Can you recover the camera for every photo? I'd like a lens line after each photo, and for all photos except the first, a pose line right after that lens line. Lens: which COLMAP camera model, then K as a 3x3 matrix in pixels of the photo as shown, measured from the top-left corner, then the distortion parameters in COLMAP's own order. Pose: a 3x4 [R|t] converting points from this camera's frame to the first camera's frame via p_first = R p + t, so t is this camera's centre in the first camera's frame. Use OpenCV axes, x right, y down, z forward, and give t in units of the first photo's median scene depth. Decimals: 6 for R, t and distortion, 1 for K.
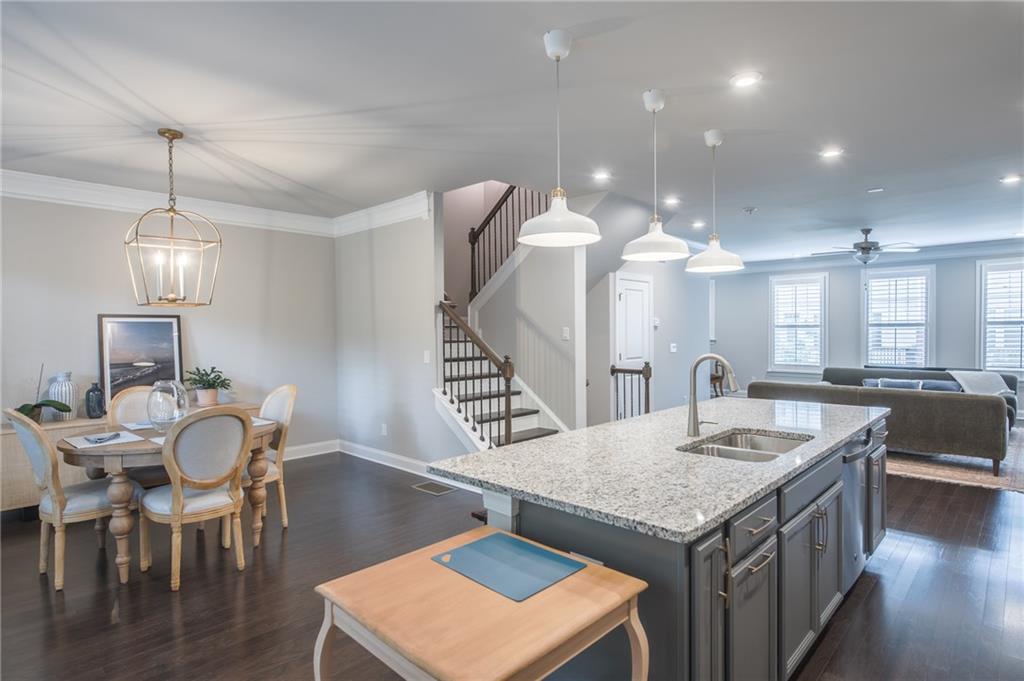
lens RADIAL K [[544.5, 0, 528.2], [0, 544.5, 341.6], [0, 0, 1]] dist [-0.011560, -0.000254]
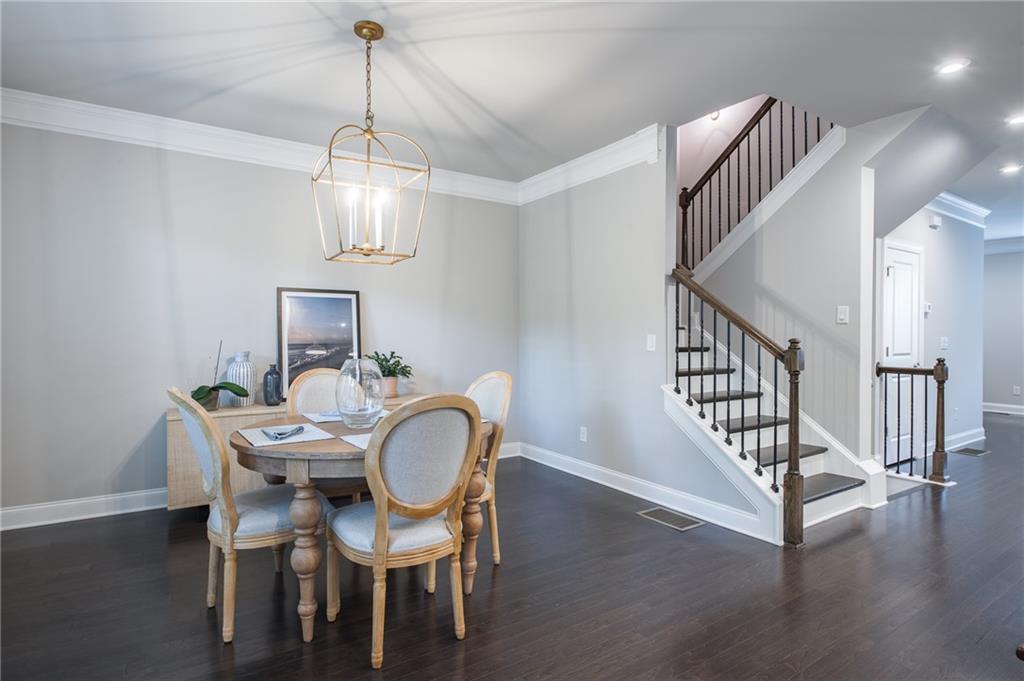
lens RADIAL K [[544.5, 0, 528.2], [0, 544.5, 341.6], [0, 0, 1]] dist [-0.011560, -0.000254]
pose [[0.973281, 0.014585, -0.229155, -0.252269], [-0.015788, 0.999870, -0.003417, 0.044343], [0.229075, 0.006943, 0.973384, 0.303084]]
